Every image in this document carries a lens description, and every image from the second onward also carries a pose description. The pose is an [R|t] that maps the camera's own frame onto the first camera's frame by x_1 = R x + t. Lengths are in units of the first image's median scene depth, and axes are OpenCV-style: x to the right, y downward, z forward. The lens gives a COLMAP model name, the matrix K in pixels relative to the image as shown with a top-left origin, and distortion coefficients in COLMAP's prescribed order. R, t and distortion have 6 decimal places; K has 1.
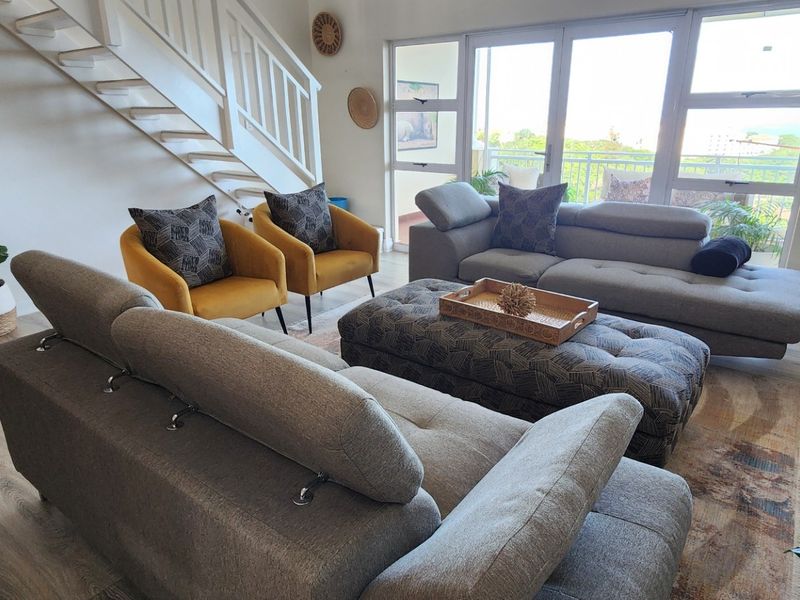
lens RADIAL K [[514.2, 0, 401.8], [0, 514.2, 295.1], [0, 0, 1]] dist [0.015807, -0.011475]
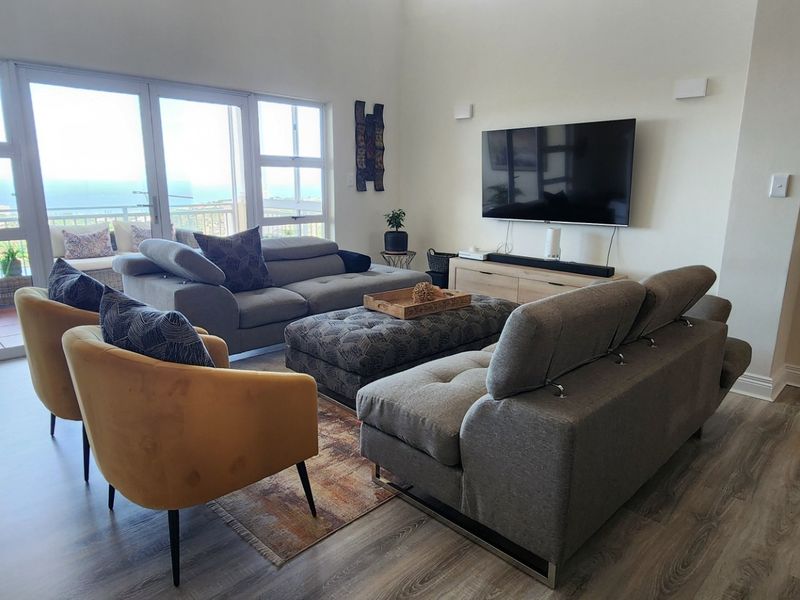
lens RADIAL K [[514.2, 0, 400.2], [0, 514.2, 302.2], [0, 0, 1]] dist [0.015807, -0.011475]
pose [[0.151776, -0.226553, 0.962101, -0.742892], [0.310263, 0.935099, 0.171249, -0.147527], [-0.938457, 0.272513, 0.212217, 0.470544]]
